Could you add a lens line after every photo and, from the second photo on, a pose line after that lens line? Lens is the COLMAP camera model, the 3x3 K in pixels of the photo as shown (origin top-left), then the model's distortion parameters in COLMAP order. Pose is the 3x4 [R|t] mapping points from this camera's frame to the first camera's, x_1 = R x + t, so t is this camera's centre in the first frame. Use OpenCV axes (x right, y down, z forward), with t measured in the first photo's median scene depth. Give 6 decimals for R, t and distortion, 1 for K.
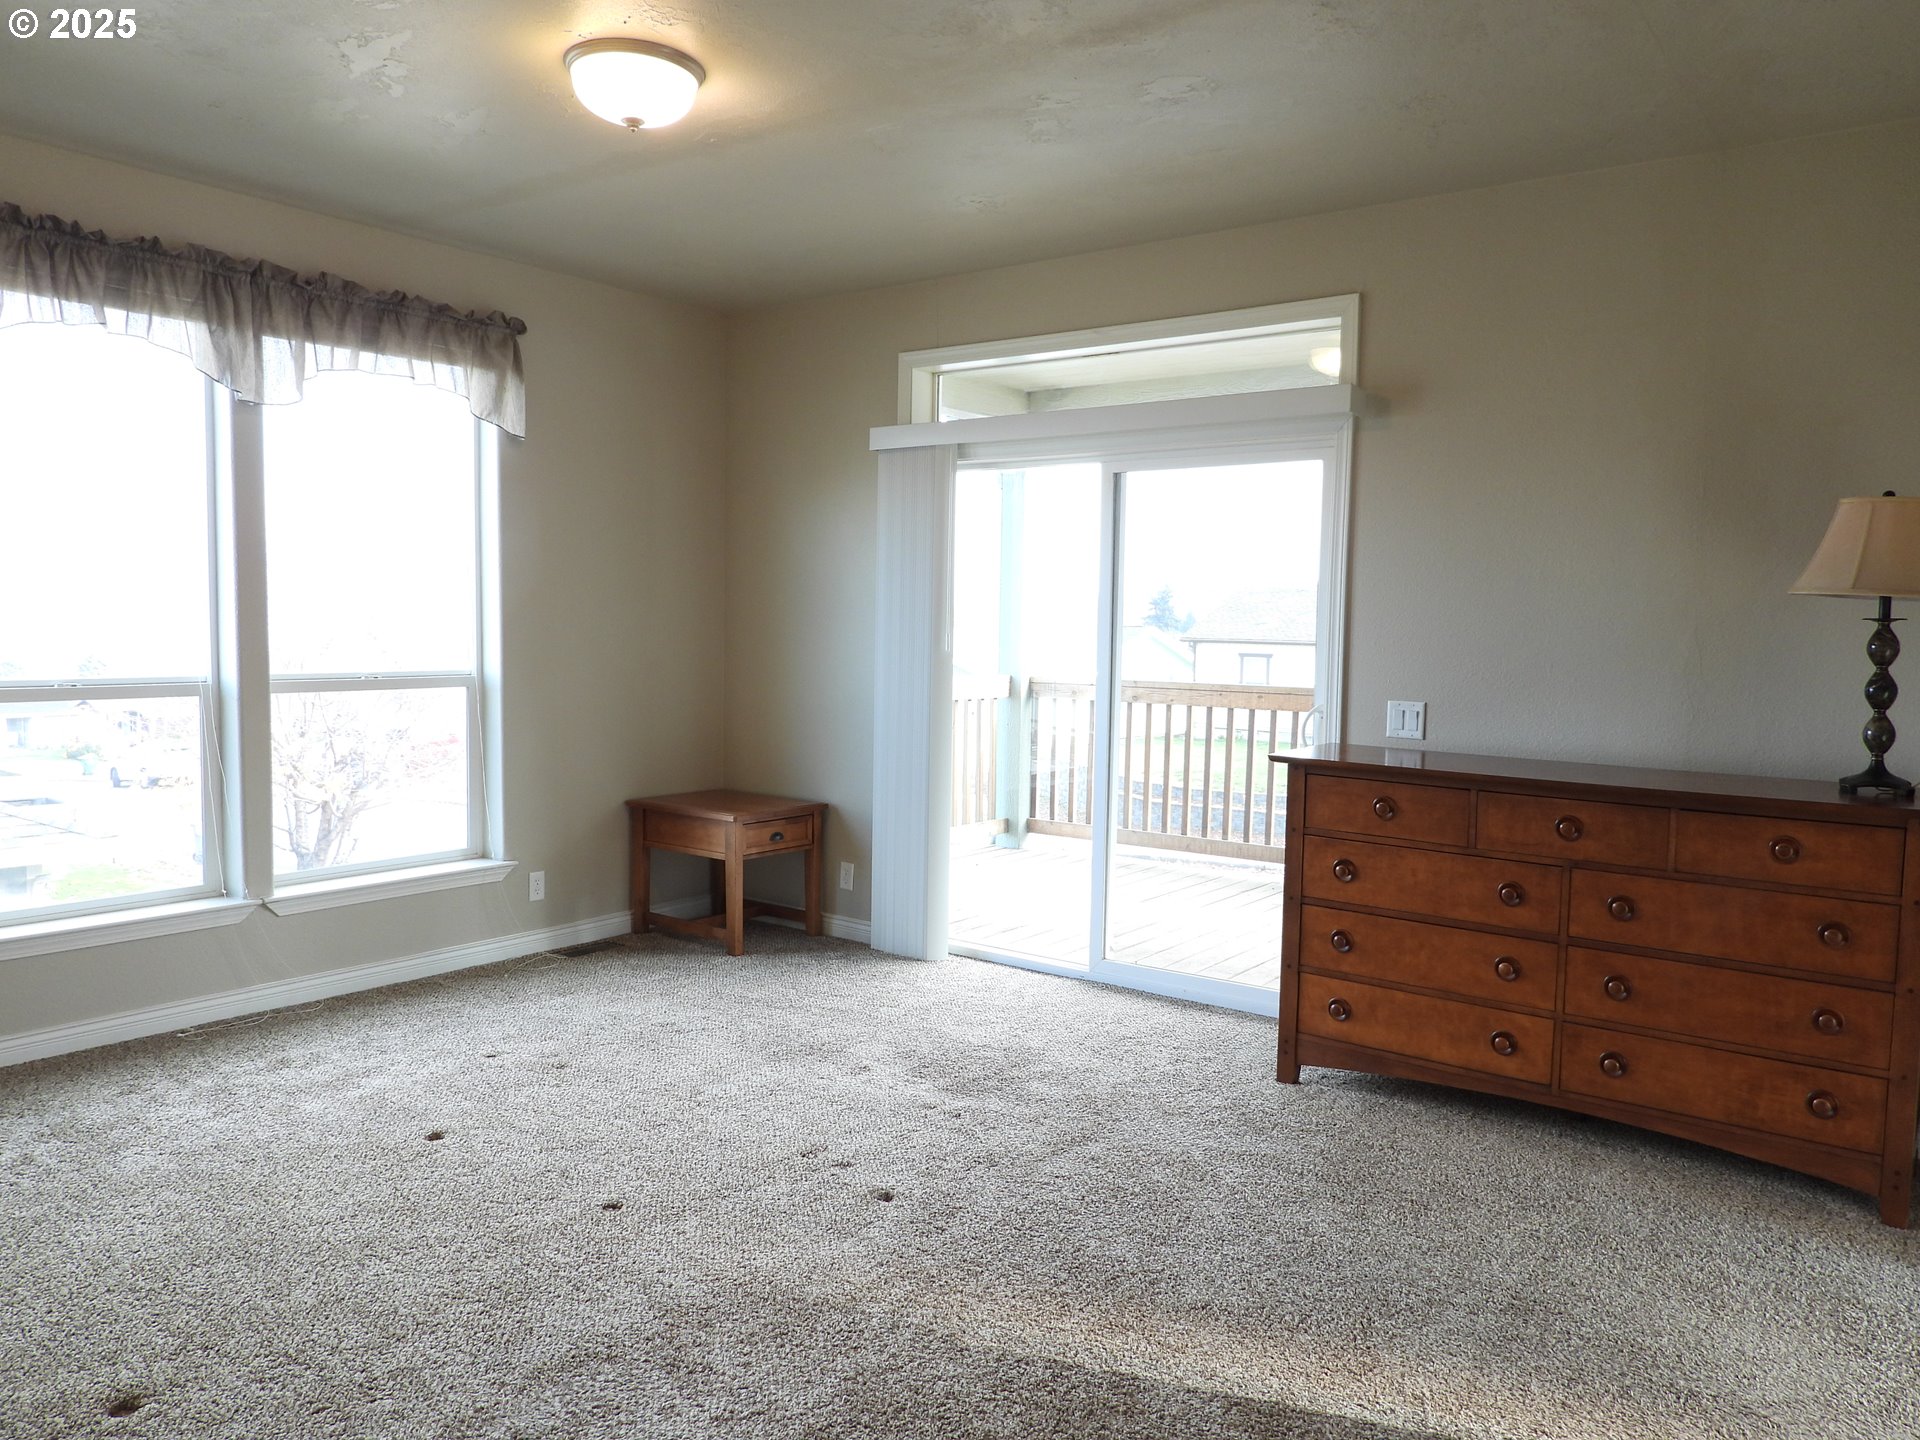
lens RADIAL K [[1378.2, 0, 960.0], [0, 1378.2, 720.0], [0, 0, 1]] dist [-0.009008, -0.001925]
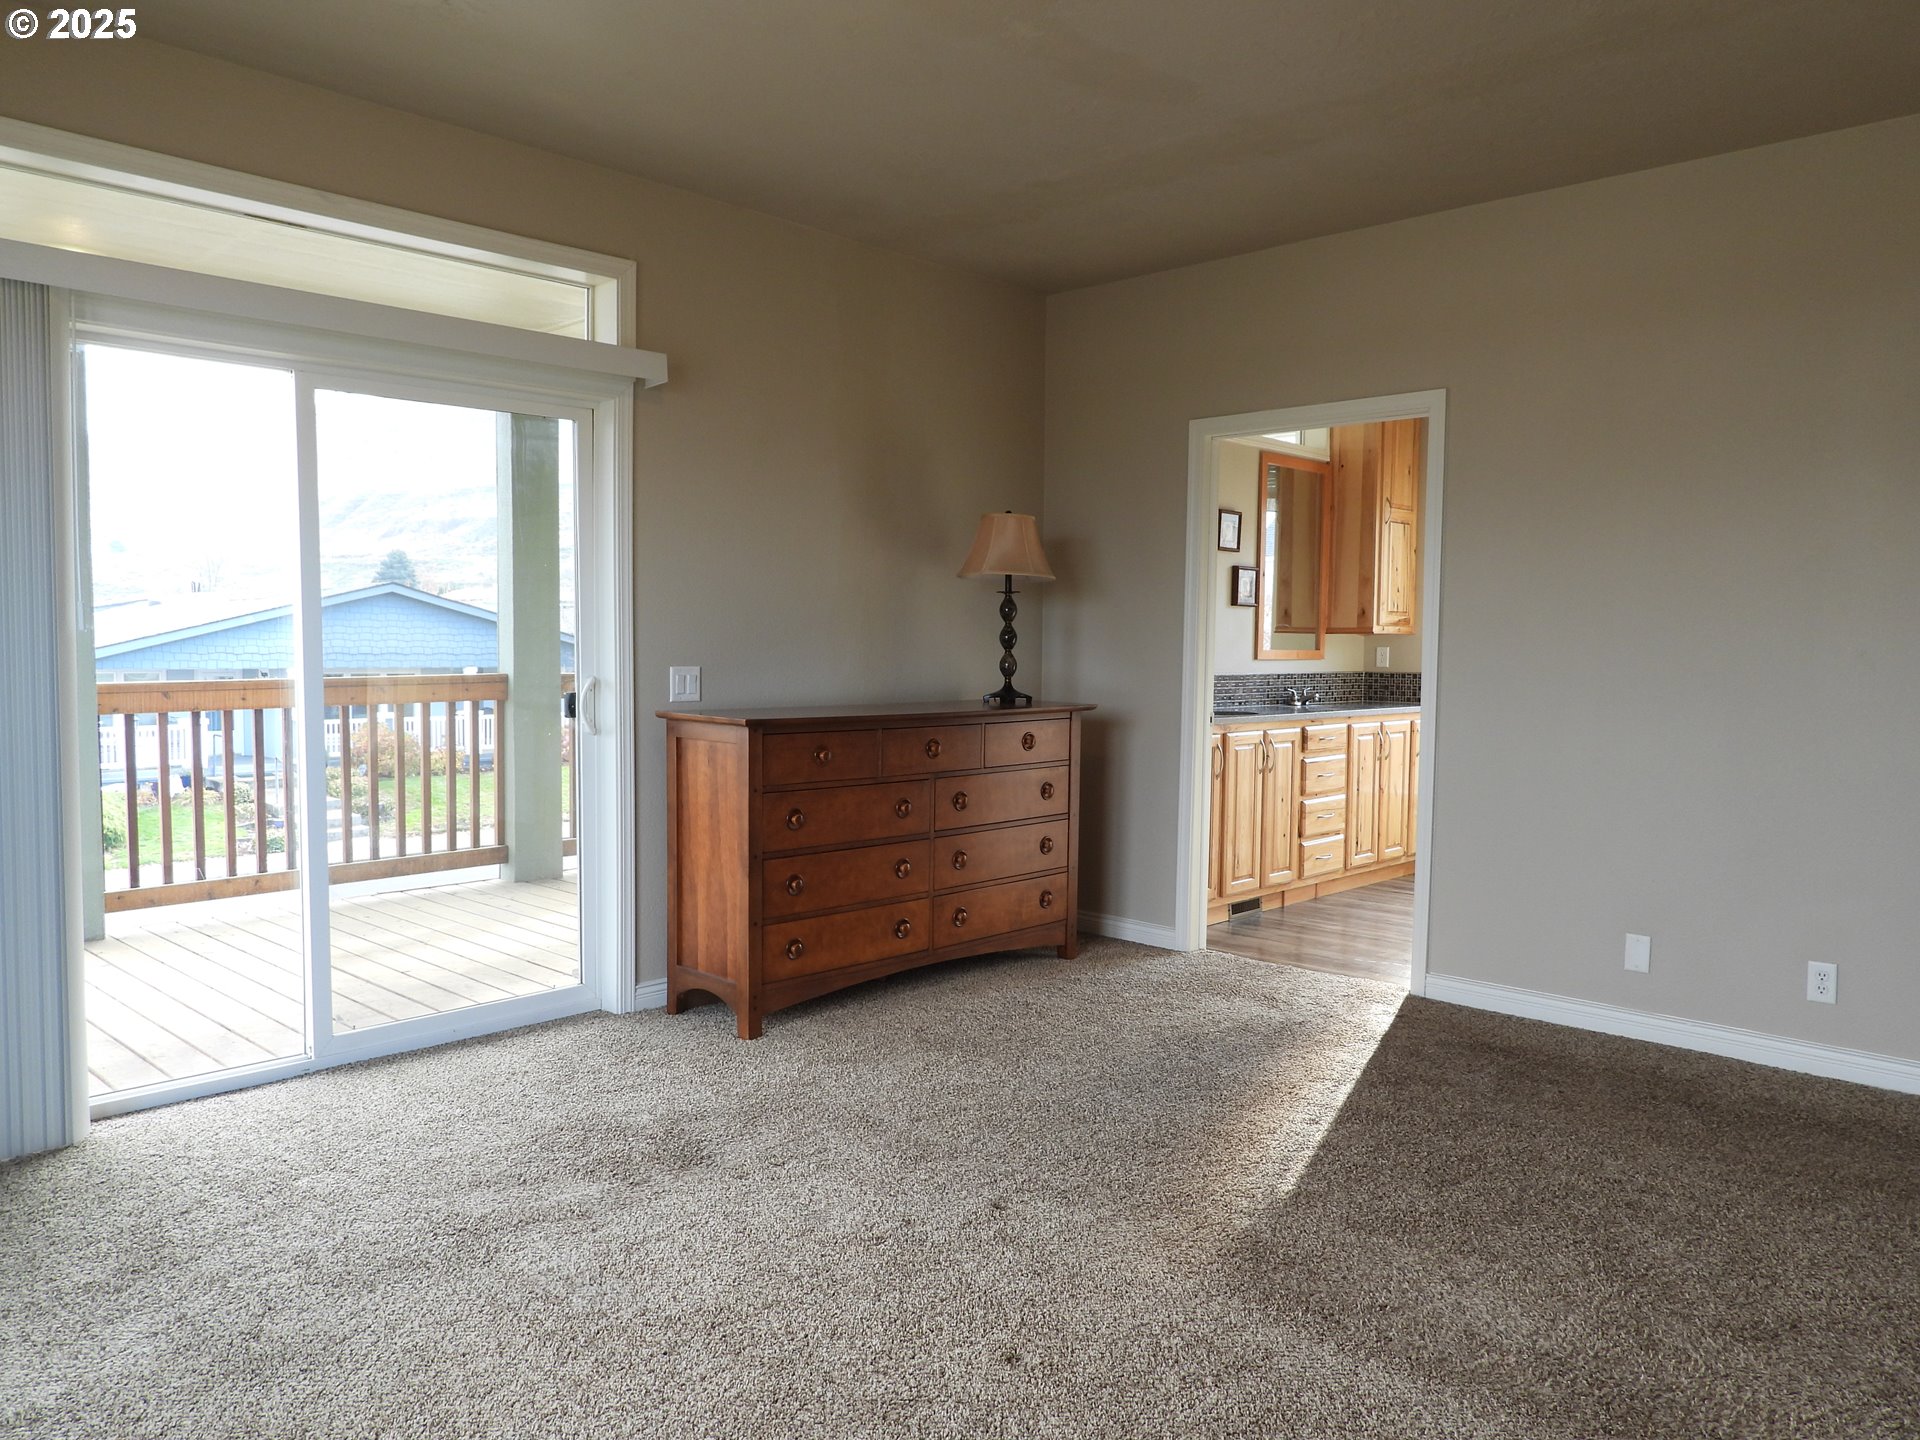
lens RADIAL K [[1378.2, 0, 960.0], [0, 1378.2, 720.0], [0, 0, 1]] dist [-0.009008, -0.001925]
pose [[0.117124, -0.078299, 0.990026, -0.768644], [0.070317, 0.995039, 0.070377, -0.035419], [-0.990625, 0.061372, 0.122049, 0.731111]]
